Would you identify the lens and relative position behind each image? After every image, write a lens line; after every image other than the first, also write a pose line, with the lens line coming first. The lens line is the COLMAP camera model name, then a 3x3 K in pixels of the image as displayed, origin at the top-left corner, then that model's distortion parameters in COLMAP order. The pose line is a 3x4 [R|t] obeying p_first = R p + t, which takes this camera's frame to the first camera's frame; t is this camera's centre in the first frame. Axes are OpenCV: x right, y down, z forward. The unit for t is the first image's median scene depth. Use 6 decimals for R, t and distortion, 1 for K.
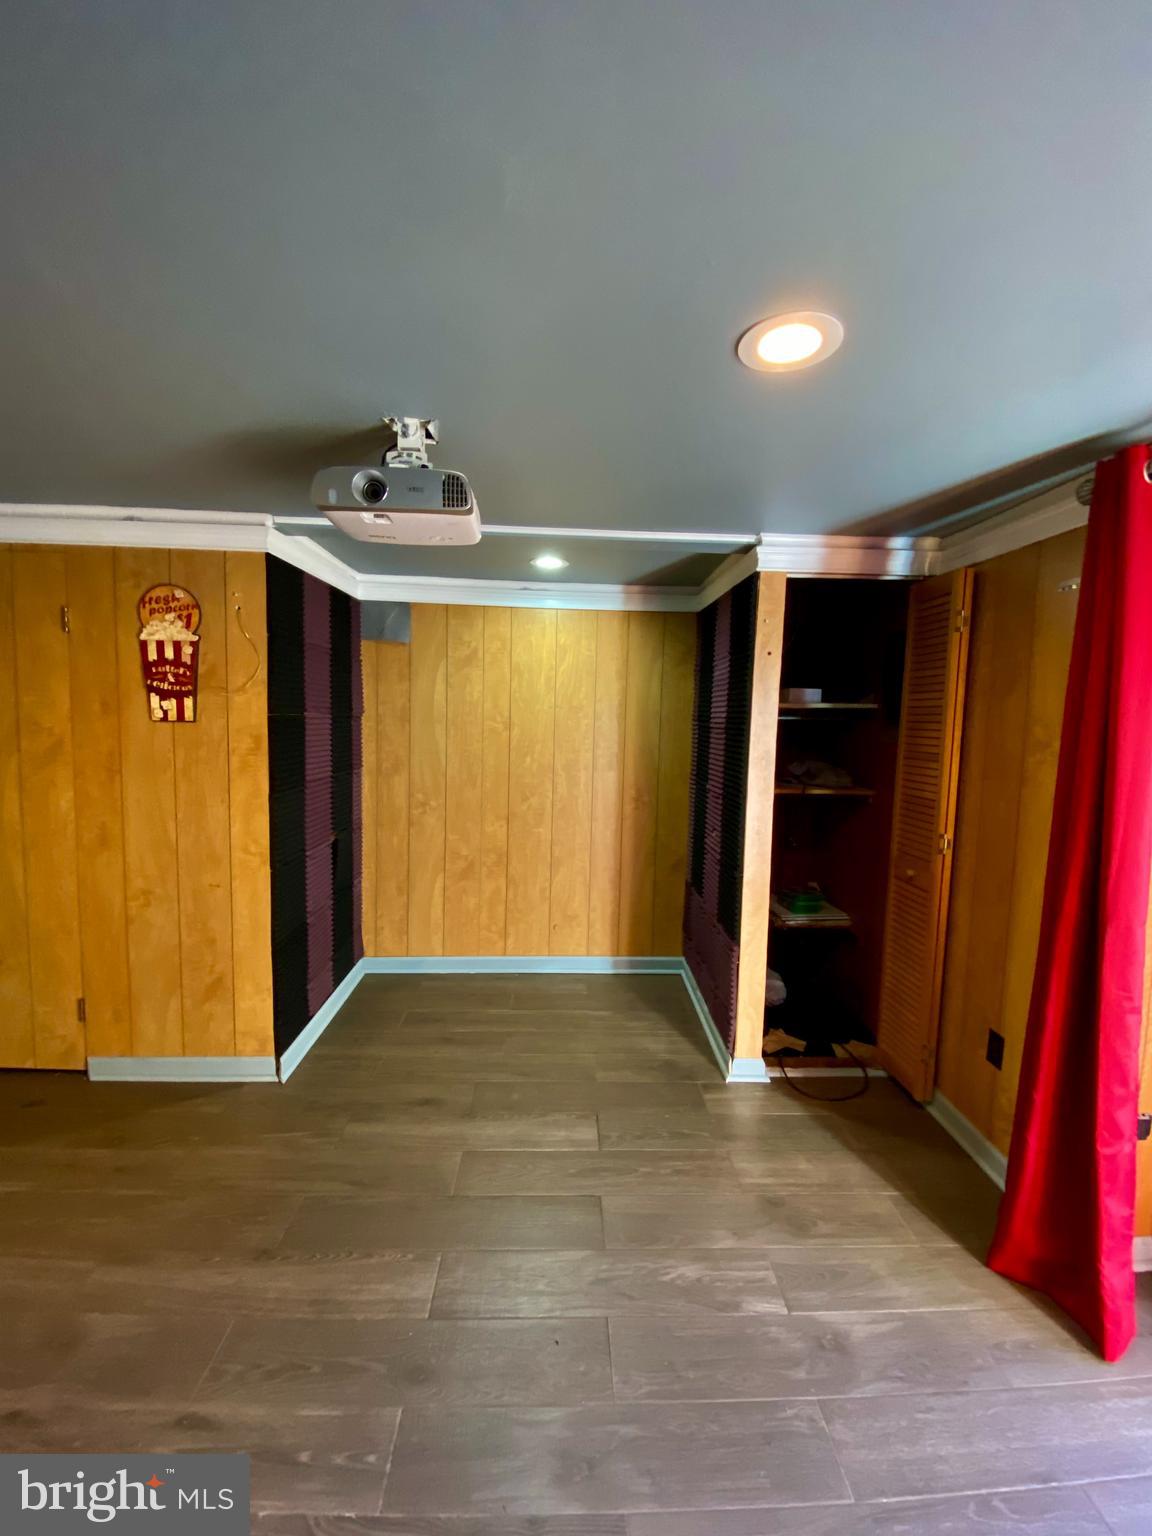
lens RADIAL K [[628.6, 0, 586.1], [0, 628.6, 764.0], [0, 0, 1]] dist [0.033773, -0.022423]
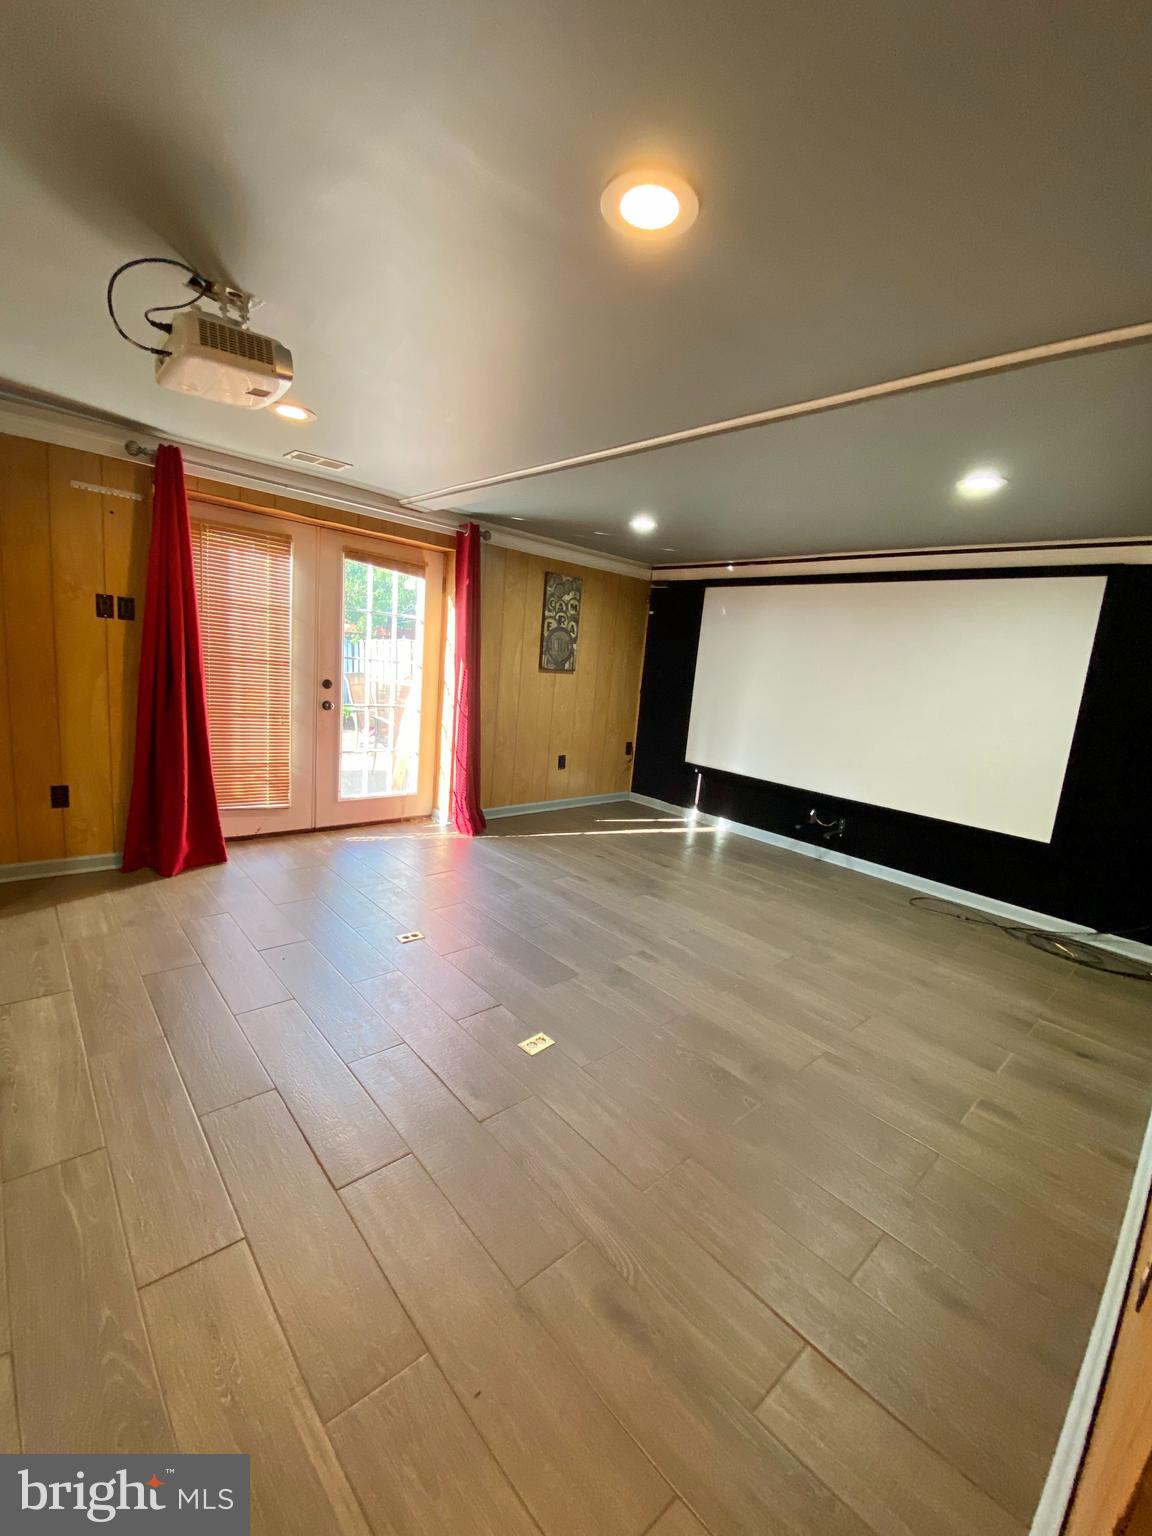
lens RADIAL K [[621.8, 0, 582.2], [0, 621.8, 778.8], [0, 0, 1]] dist [0.032217, -0.000100]
pose [[-0.643411, -0.218177, 0.733772, -1.498528], [-0.036161, 0.966118, 0.255554, -0.021682], [-0.764666, 0.137892, -0.629501, 1.215394]]
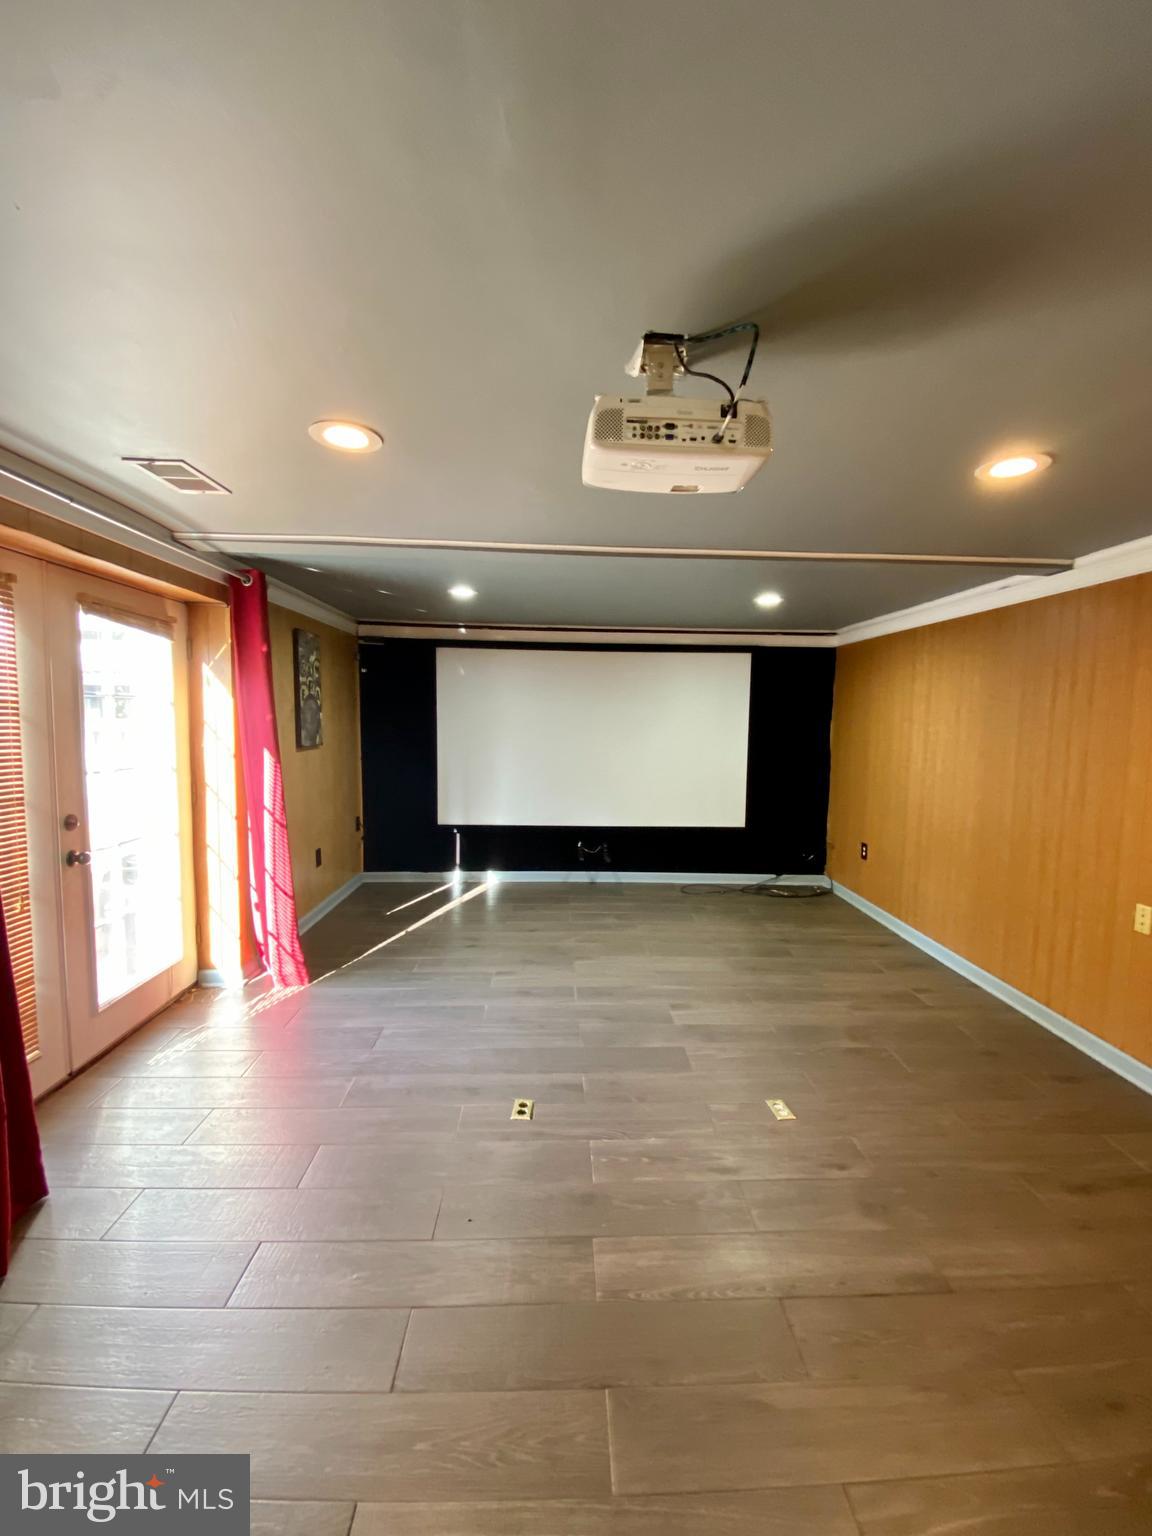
lens RADIAL K [[628.6, 0, 586.1], [0, 628.6, 764.0], [0, 0, 1]] dist [0.033773, -0.022423]
pose [[-0.999171, -0.035240, -0.020383, -0.168283], [-0.038036, 0.986570, 0.158850, -0.118323], [0.014511, 0.159494, -0.987092, 1.786238]]
